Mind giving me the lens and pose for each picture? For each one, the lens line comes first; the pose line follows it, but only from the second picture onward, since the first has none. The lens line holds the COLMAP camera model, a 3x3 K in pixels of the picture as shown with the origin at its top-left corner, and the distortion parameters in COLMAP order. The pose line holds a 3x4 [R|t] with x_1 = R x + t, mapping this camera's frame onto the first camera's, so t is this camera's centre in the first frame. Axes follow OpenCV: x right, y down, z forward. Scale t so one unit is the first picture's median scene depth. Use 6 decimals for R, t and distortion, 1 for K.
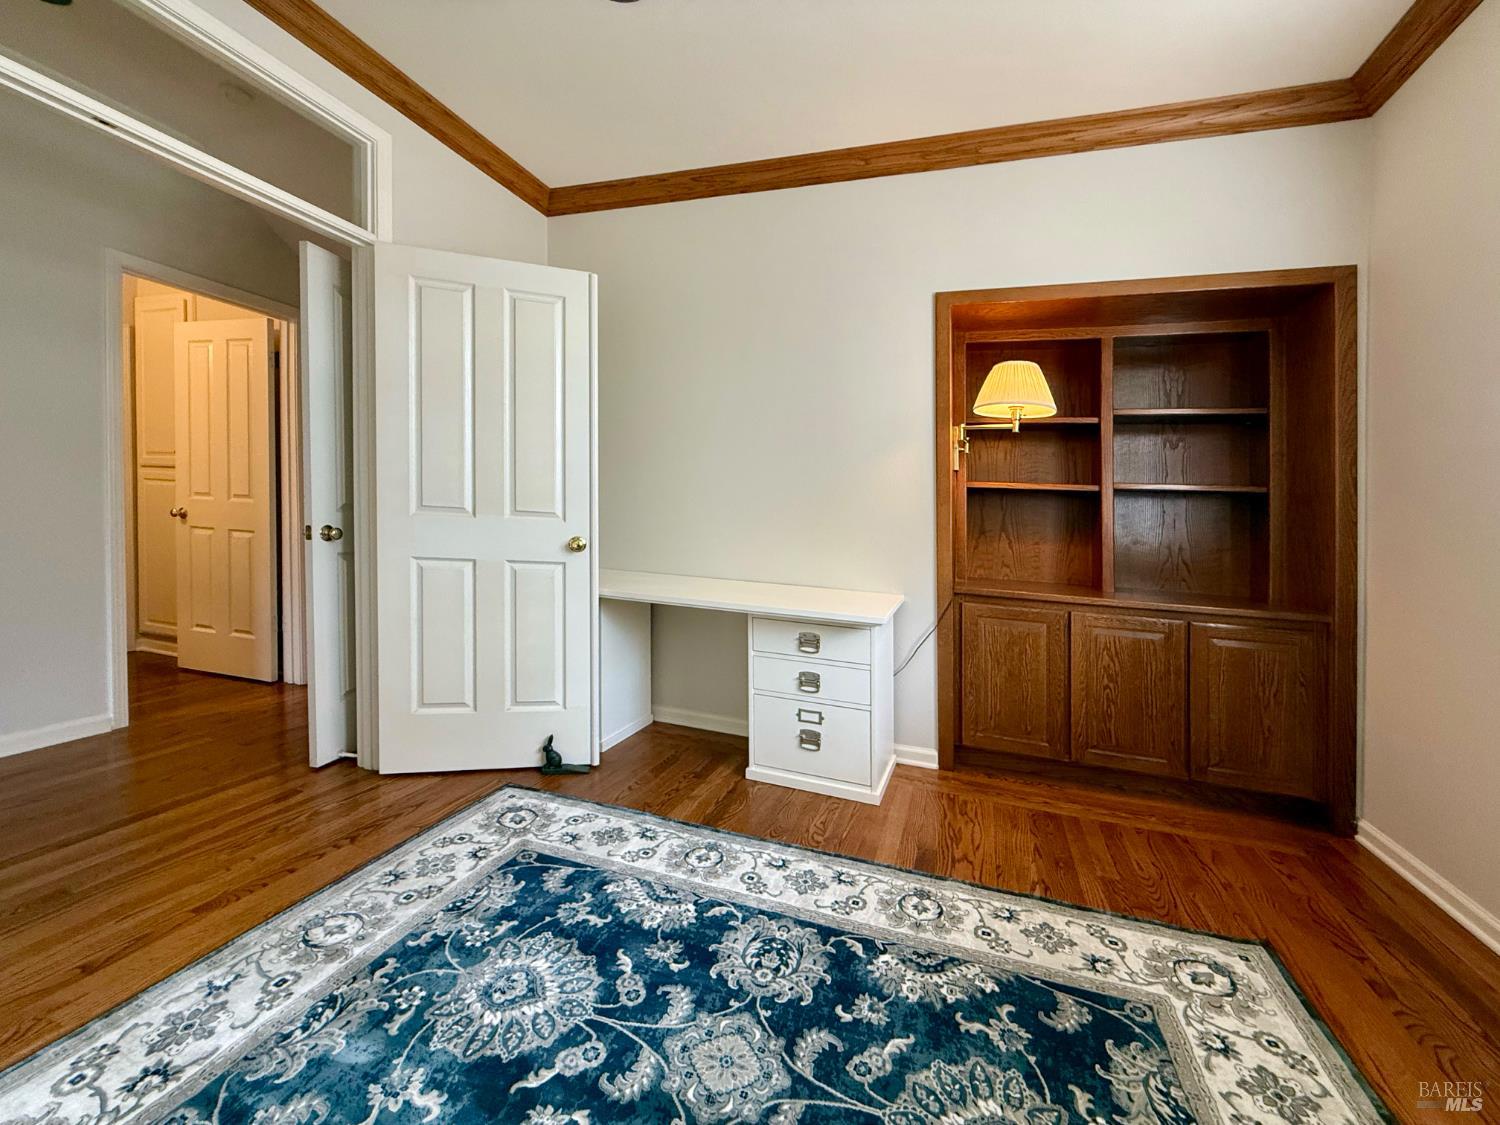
lens RADIAL K [[614.1, 0, 750.1], [0, 614.1, 575.9], [0, 0, 1]] dist [-0.003168, 0.000045]
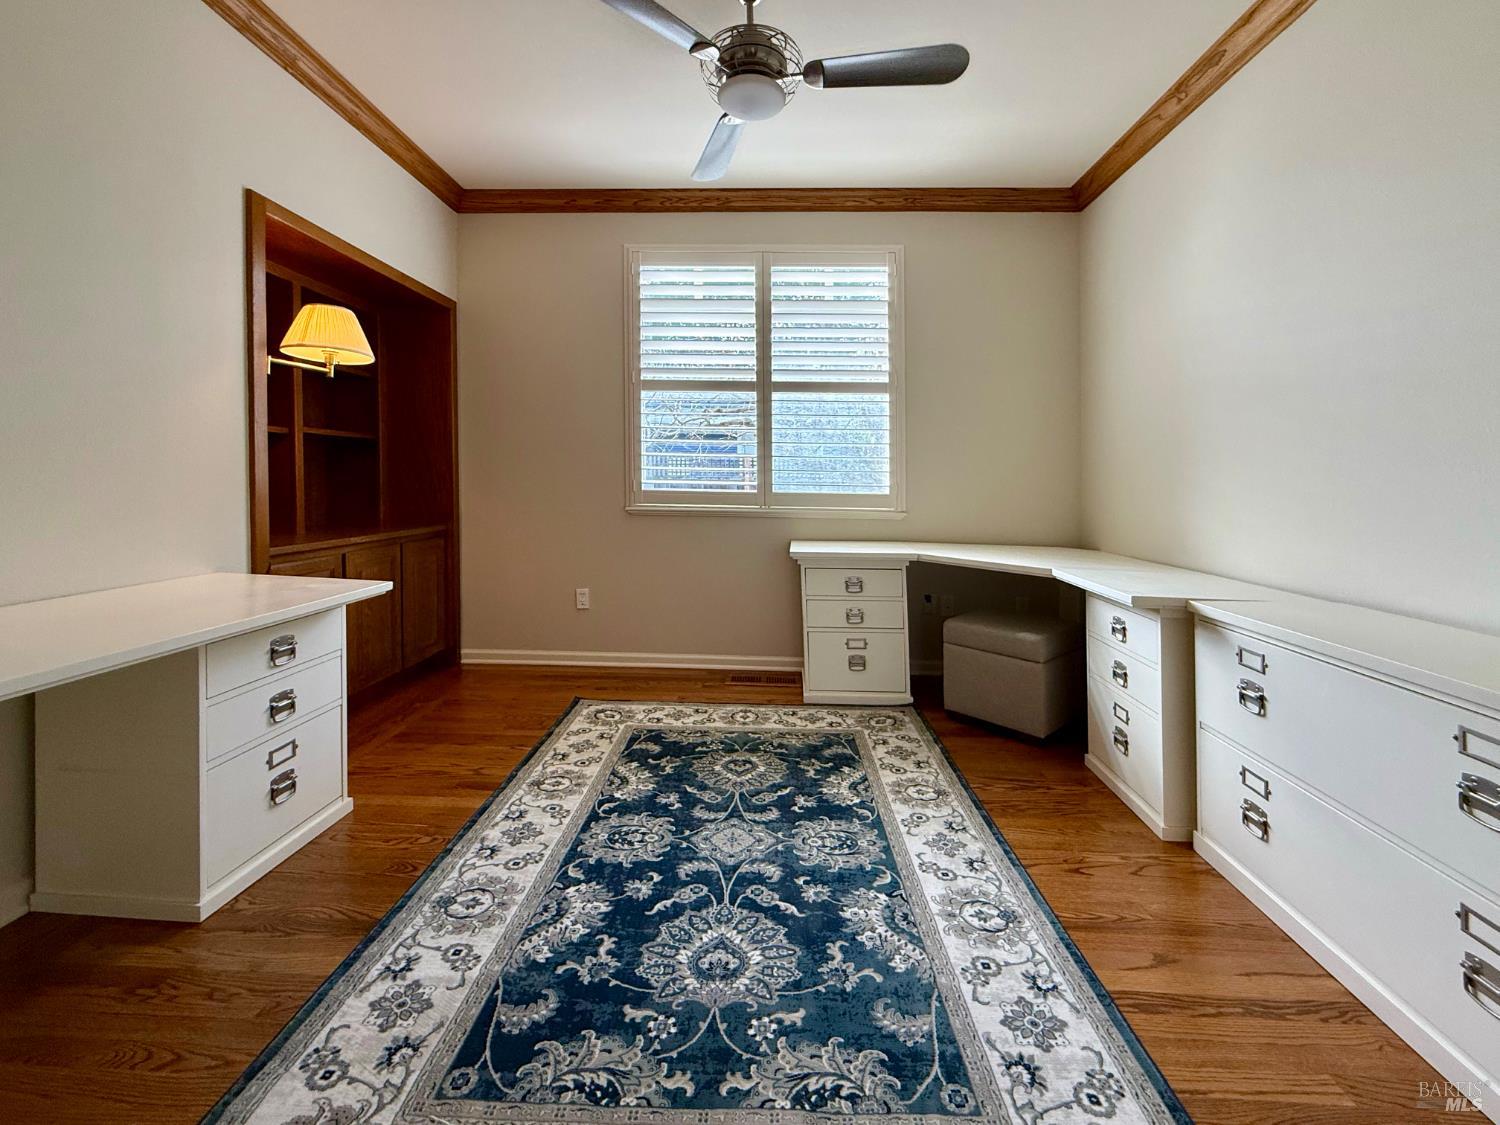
lens RADIAL K [[614.1, 0, 750.1], [0, 614.1, 575.9], [0, 0, 1]] dist [-0.003168, 0.000045]
pose [[-0.262321, -0.201636, 0.943679, -1.130107], [0.068244, 0.971601, 0.226572, -0.178003], [-0.962565, 0.123835, -0.241110, 1.008485]]
